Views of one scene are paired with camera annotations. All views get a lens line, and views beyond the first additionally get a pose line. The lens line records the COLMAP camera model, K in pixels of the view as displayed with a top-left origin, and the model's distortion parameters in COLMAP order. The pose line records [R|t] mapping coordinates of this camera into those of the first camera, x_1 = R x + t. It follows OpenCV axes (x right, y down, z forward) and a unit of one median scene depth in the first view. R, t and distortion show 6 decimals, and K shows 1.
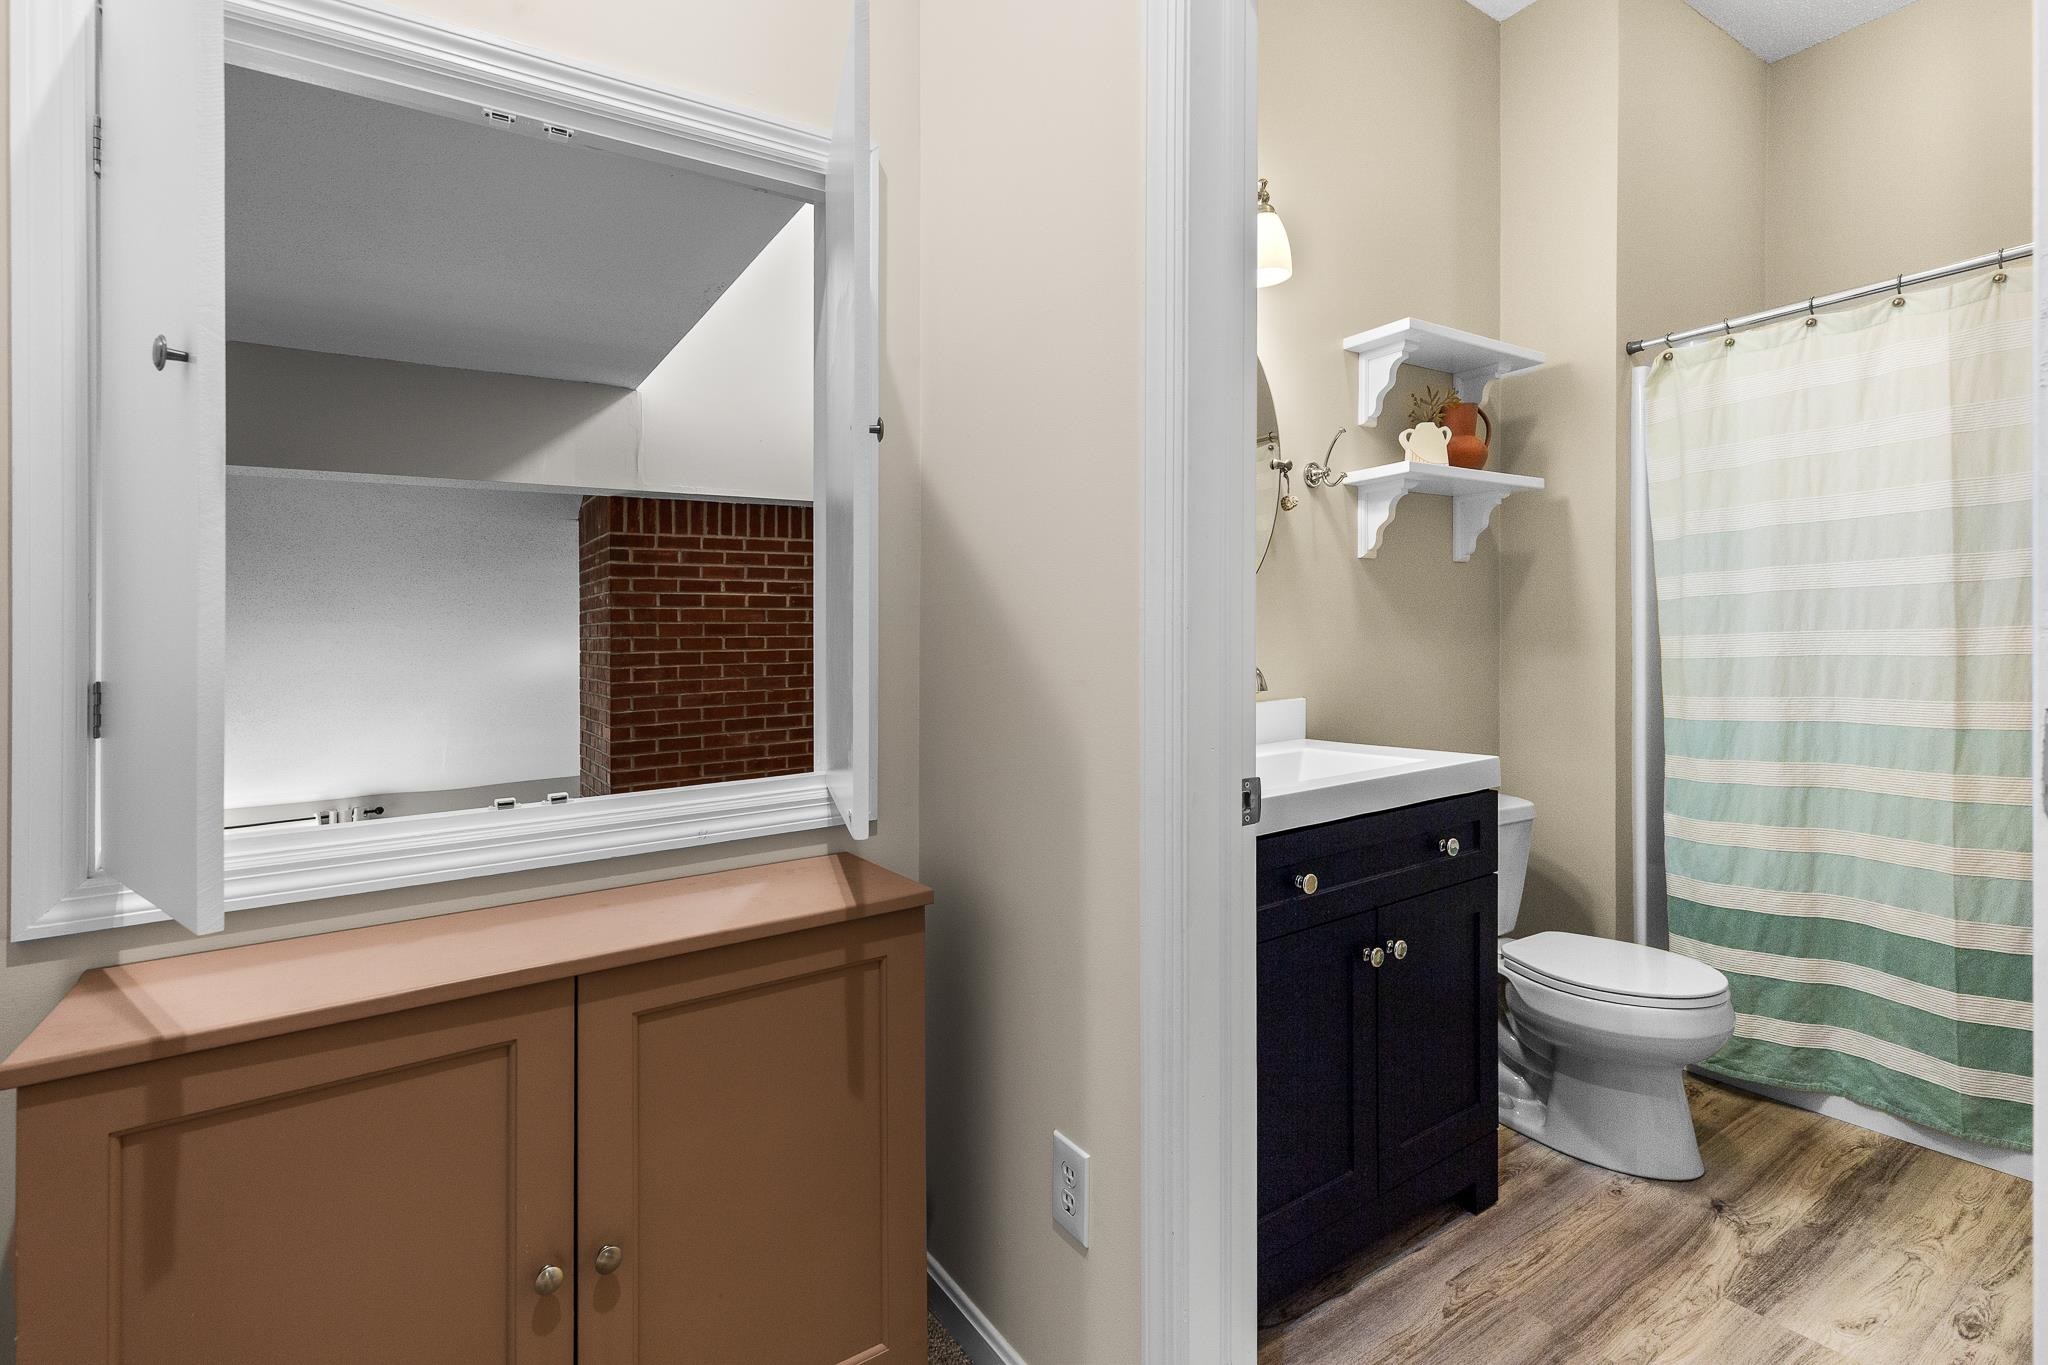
lens RADIAL K [[948.2, 0, 1023.4], [0, 948.2, 676.0], [0, 0, 1]] dist [0.000767, -0.000721]
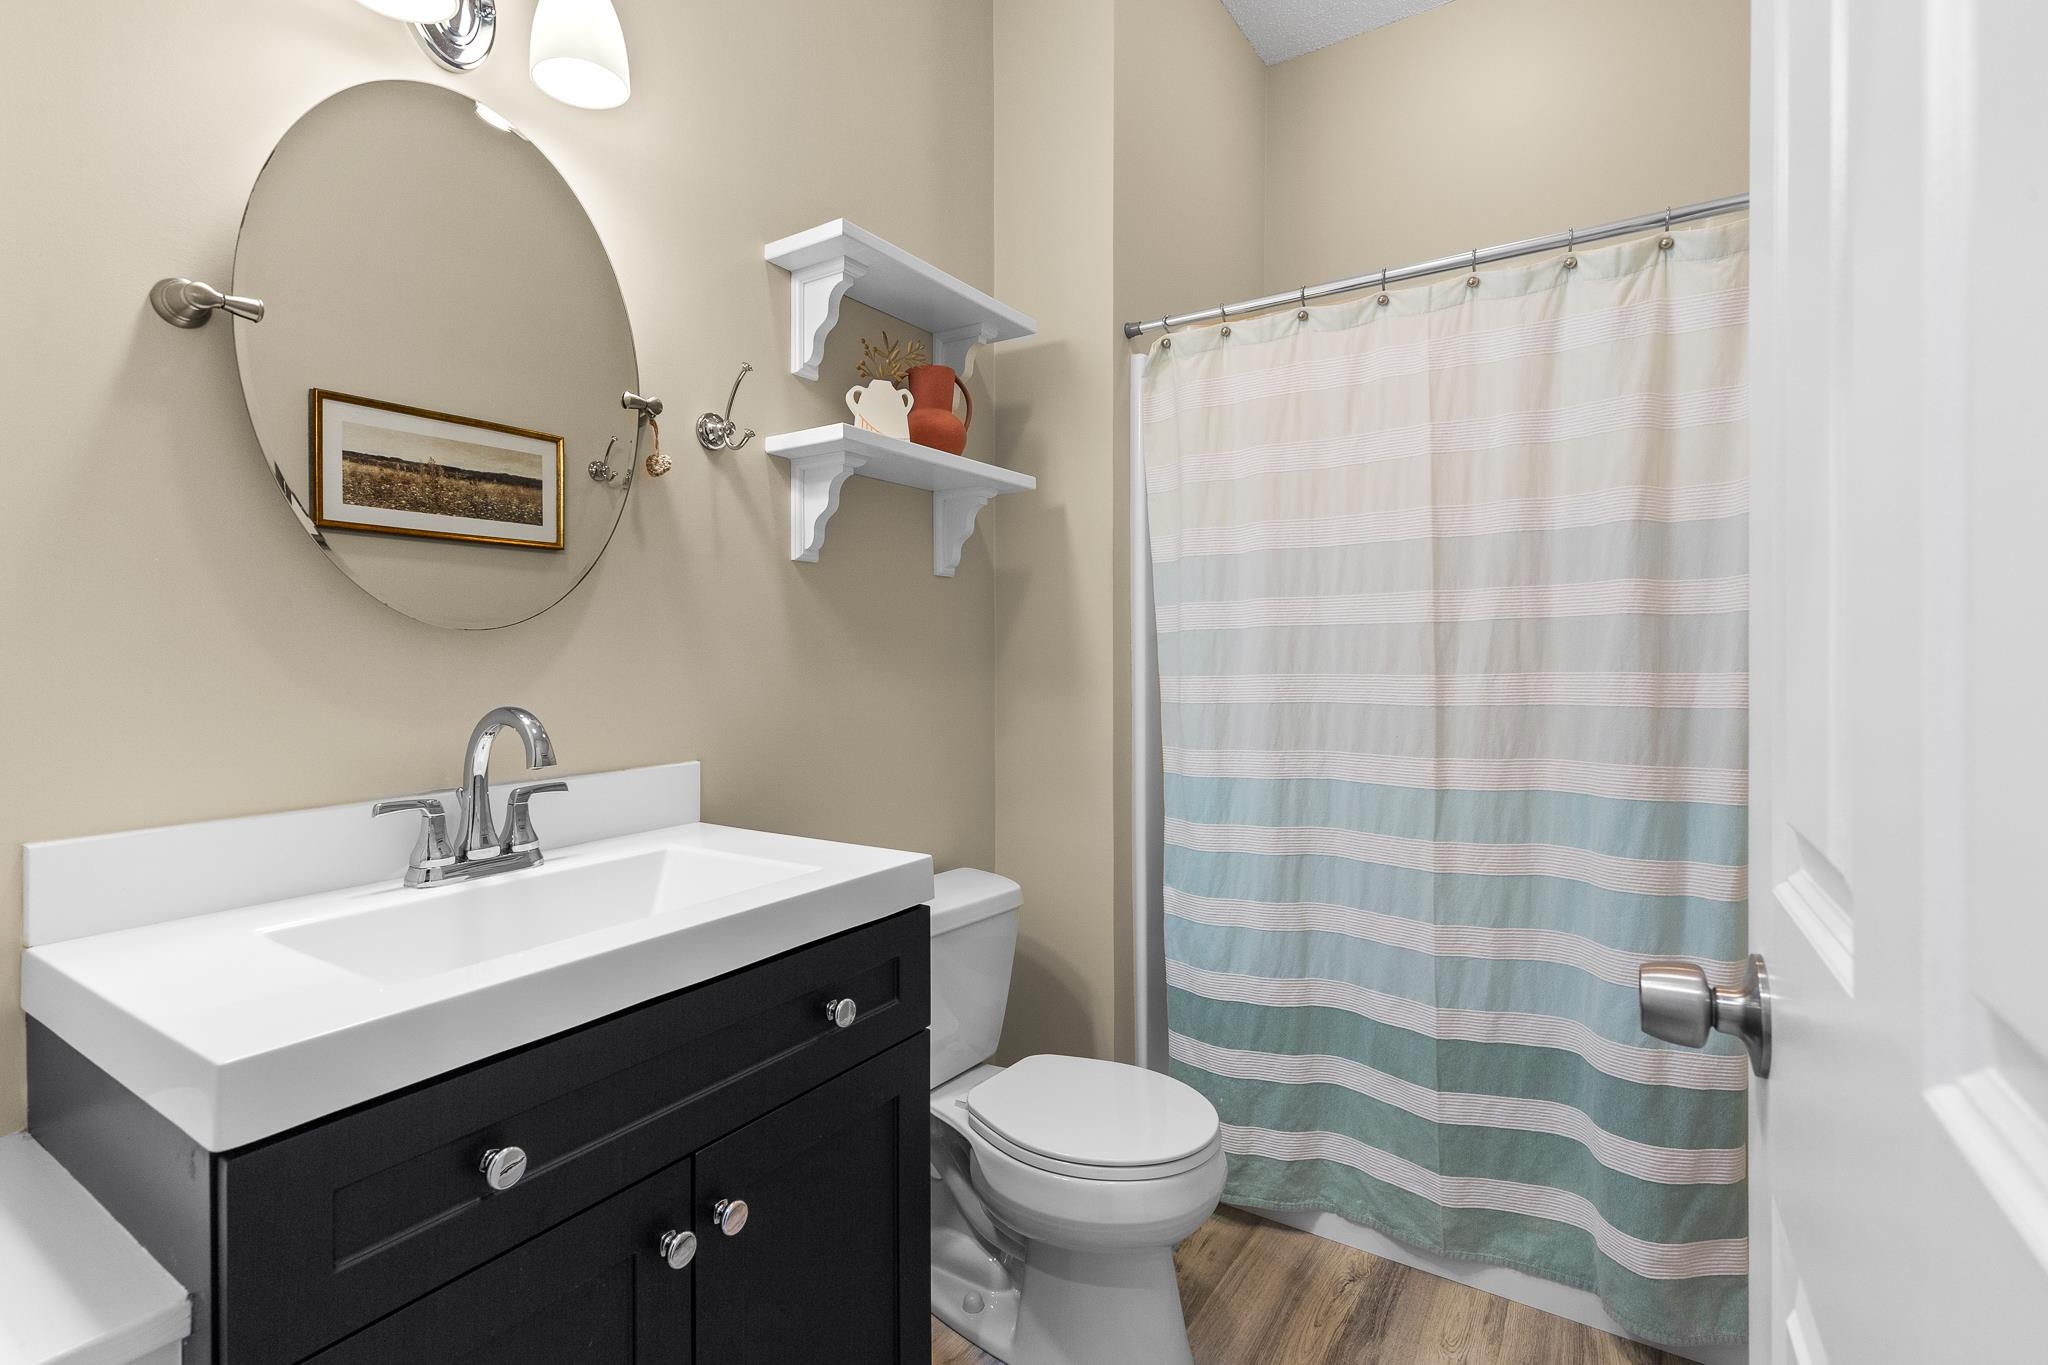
lens RADIAL K [[948.2, 0, 1023.4], [0, 948.2, 676.0], [0, 0, 1]] dist [0.000767, -0.000721]
pose [[0.919334, 0.013864, 0.393233, 0.253930], [-0.004938, 0.999707, -0.023700, -0.023638], [-0.393446, 0.019847, 0.919133, 0.303434]]
